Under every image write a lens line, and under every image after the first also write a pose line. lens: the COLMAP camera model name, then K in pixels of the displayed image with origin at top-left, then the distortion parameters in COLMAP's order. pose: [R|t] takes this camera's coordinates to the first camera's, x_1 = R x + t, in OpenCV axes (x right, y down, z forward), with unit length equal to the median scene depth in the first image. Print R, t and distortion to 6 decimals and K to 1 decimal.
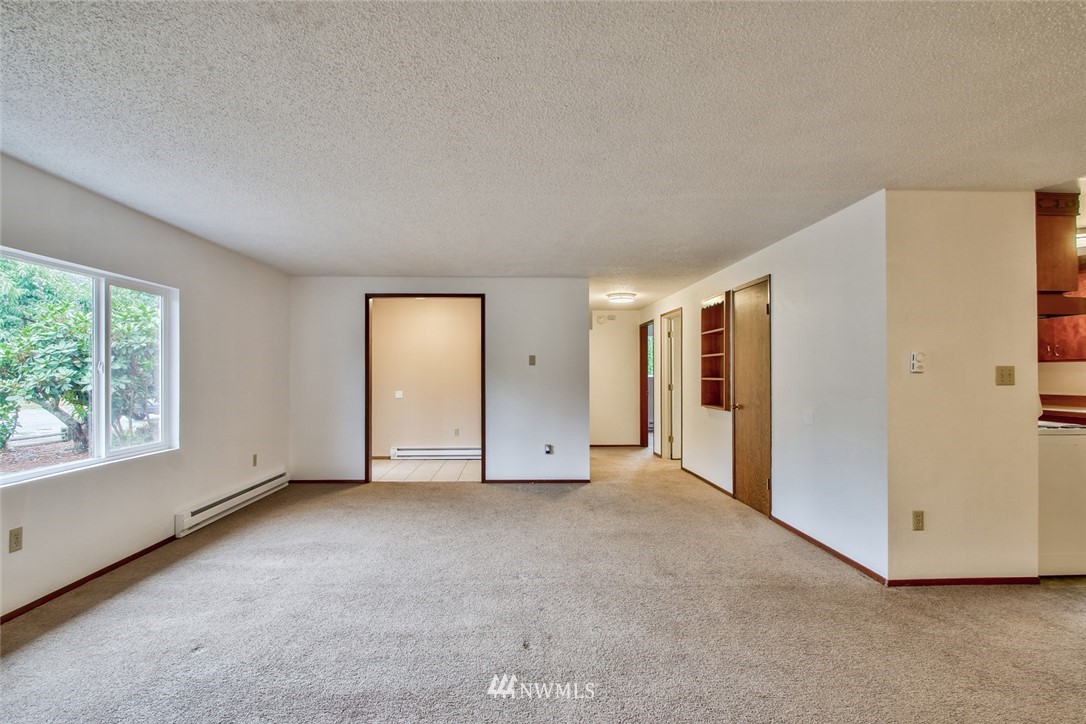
lens RADIAL K [[520.8, 0, 538.1], [0, 520.8, 365.2], [0, 0, 1]] dist [0.012634, -0.015887]
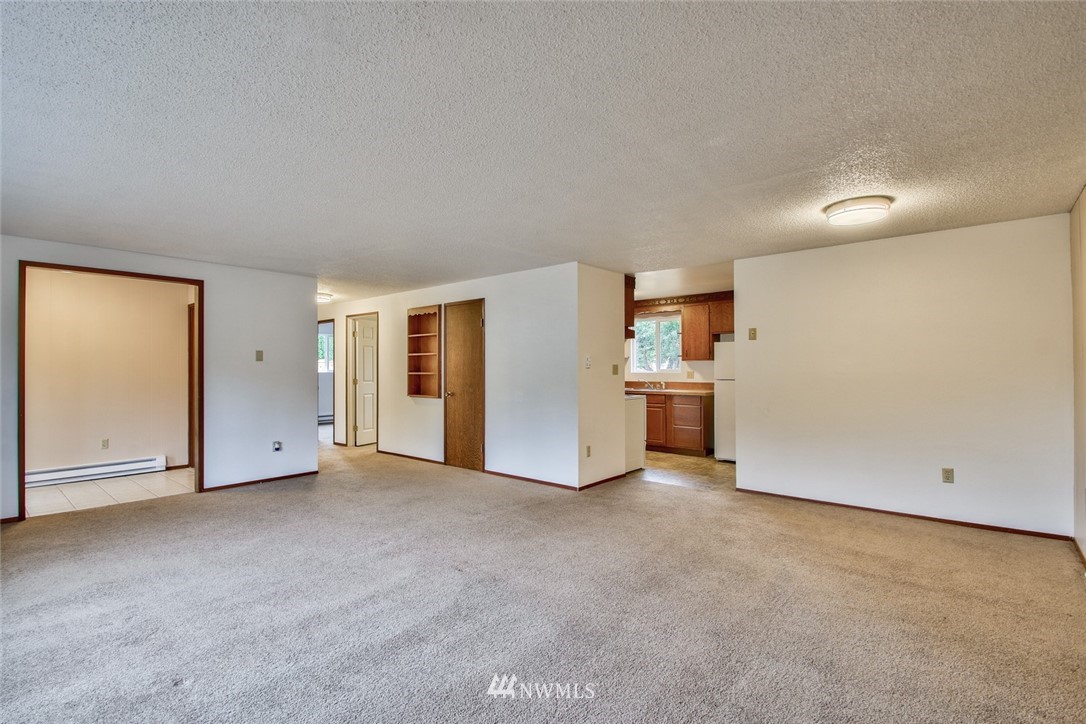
lens RADIAL K [[520.8, 0, 526.6], [0, 520.8, 358.2], [0, 0, 1]] dist [0.012634, -0.015887]
pose [[0.660334, 0.013246, 0.750855, -0.527581], [-0.008994, 0.999912, -0.009730, 0.000065], [-0.750918, -0.000328, 0.660395, -0.009723]]
